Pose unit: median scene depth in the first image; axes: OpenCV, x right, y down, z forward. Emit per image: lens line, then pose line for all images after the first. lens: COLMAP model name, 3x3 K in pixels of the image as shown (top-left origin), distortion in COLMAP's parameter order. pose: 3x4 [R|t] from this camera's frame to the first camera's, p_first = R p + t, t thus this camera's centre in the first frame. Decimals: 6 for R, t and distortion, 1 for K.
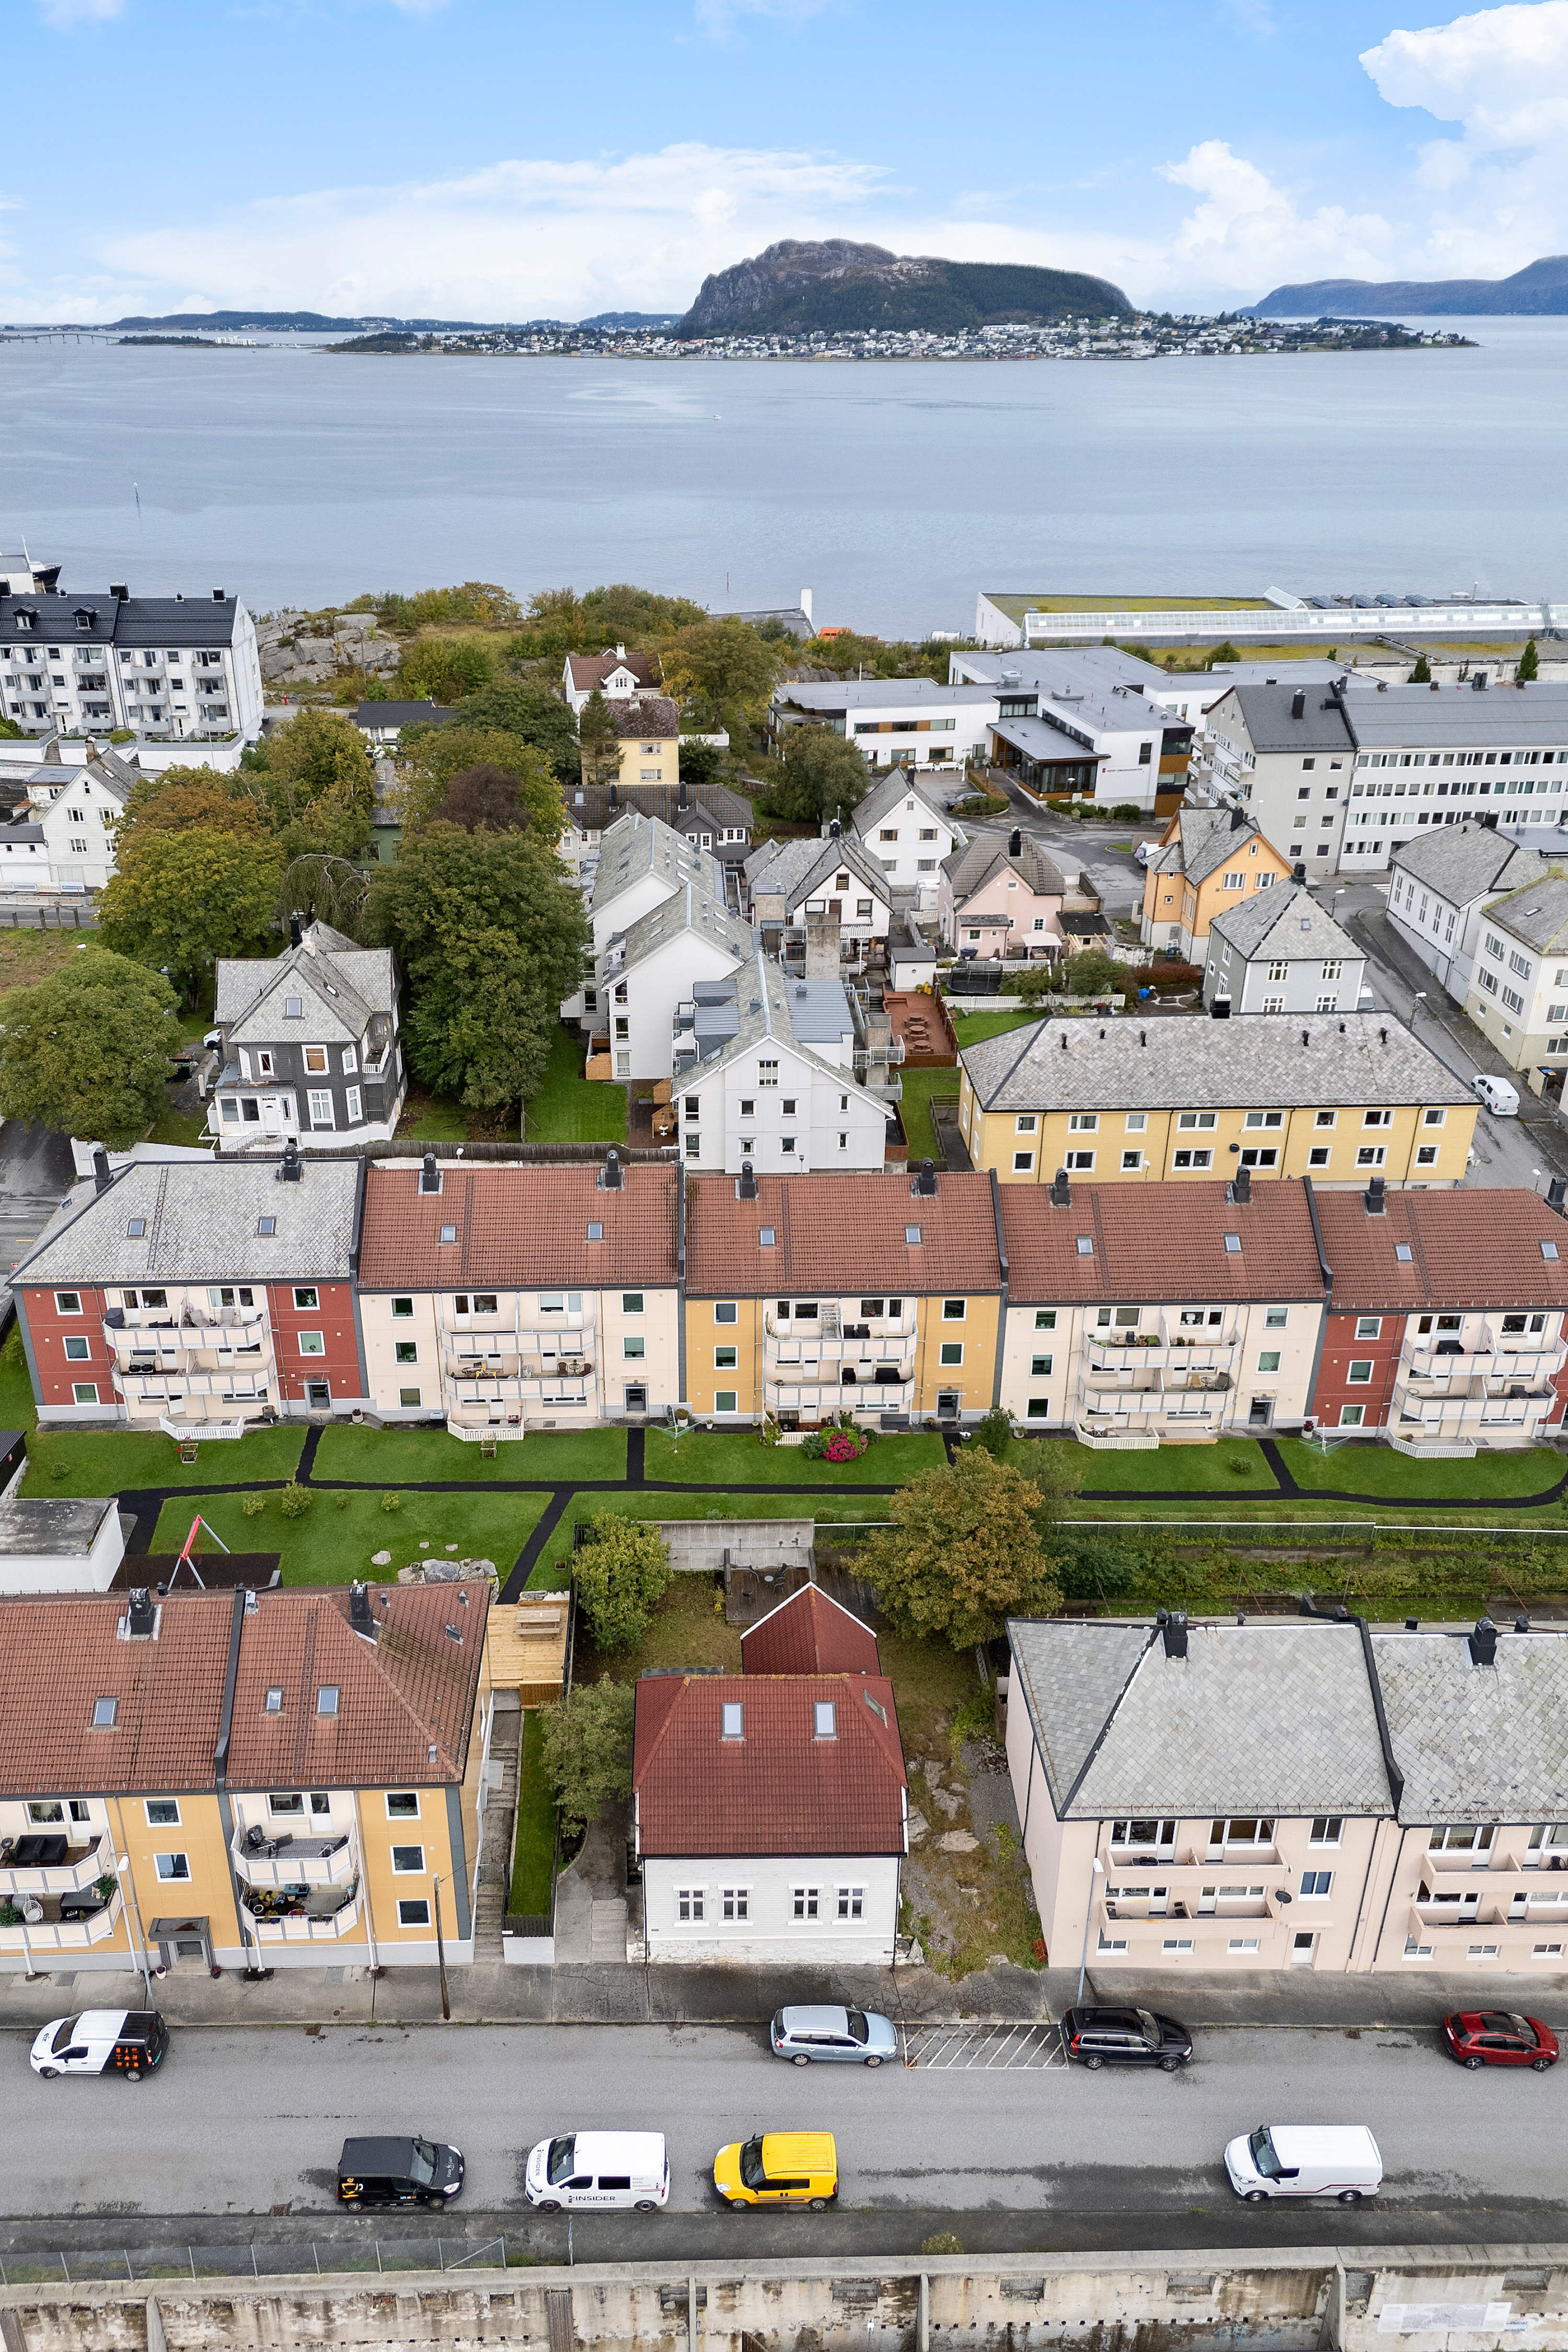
lens RADIAL K [[1789.6, 0, 772.9], [0, 1789.6, 1177.3], [0, 0, 1]] dist [0.045746, -0.002417]
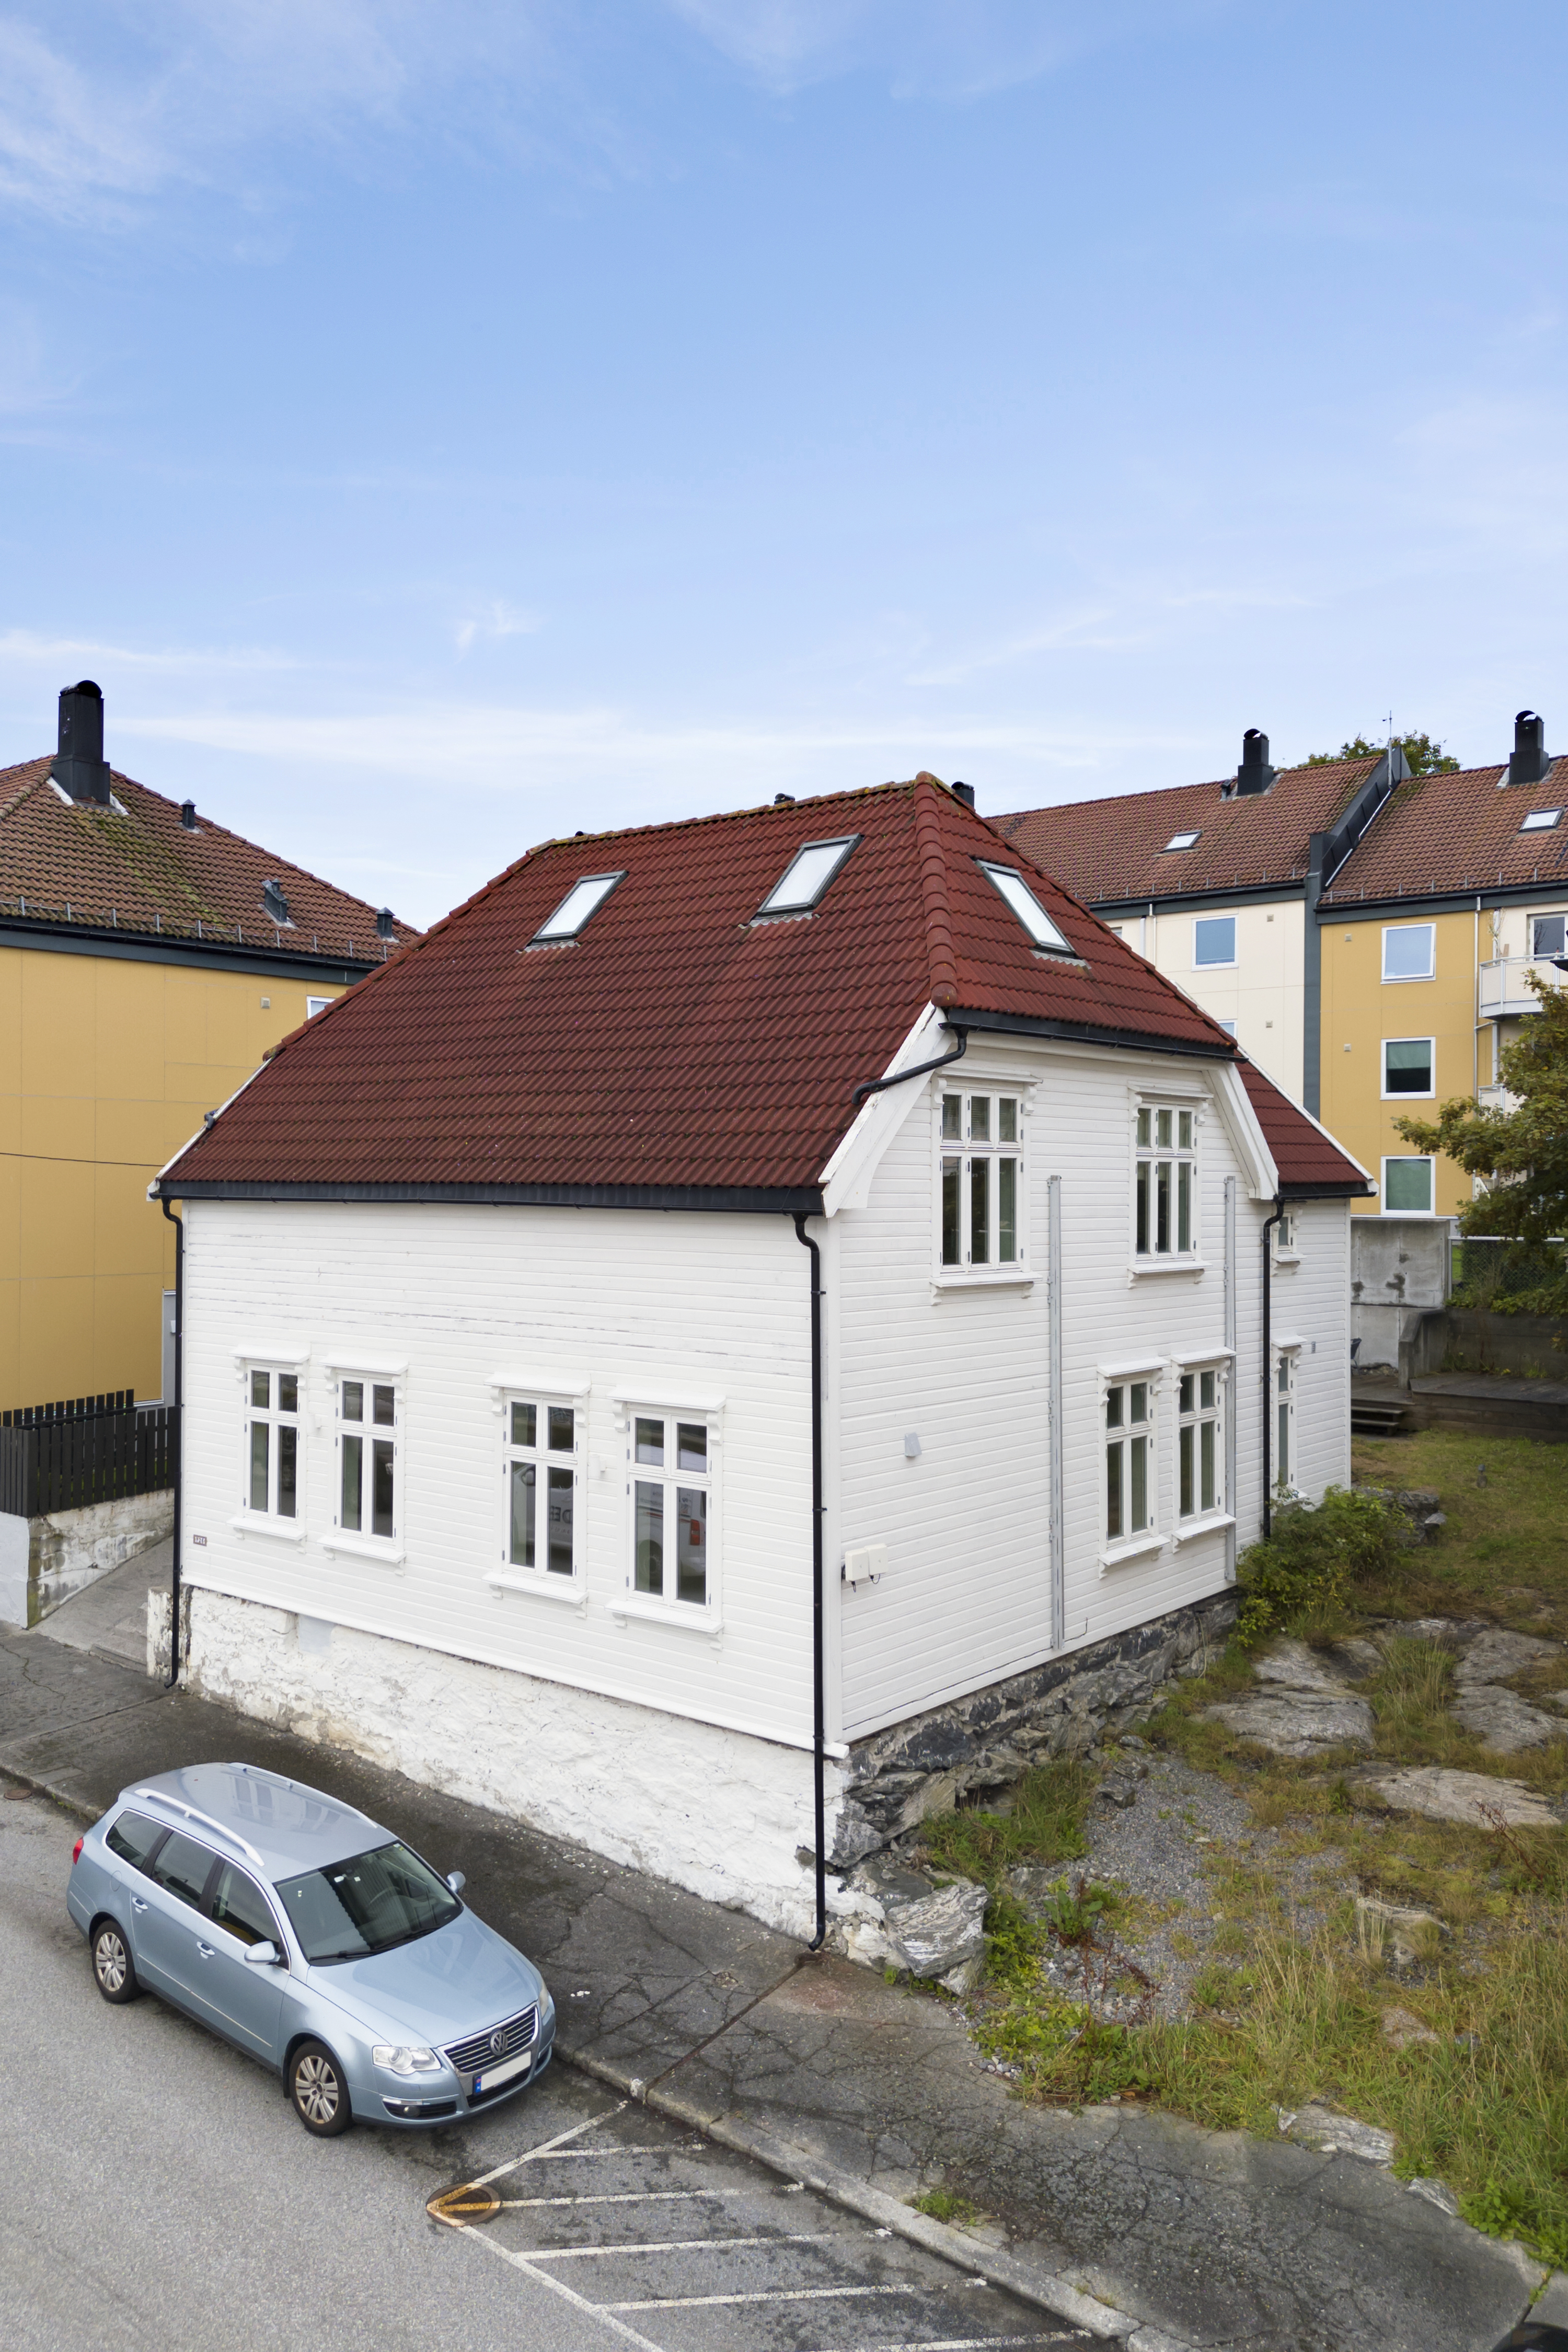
lens RADIAL K [[1789.6, 0, 712.8], [0, 1789.6, 1175.4], [0, 0, 1]] dist [0.045746, -0.002417]
pose [[0.733735, -0.000630, -0.679436, 0.204048], [-0.297589, 0.898679, -0.322206, 0.435787], [0.610798, 0.438606, 0.659205, 0.829242]]
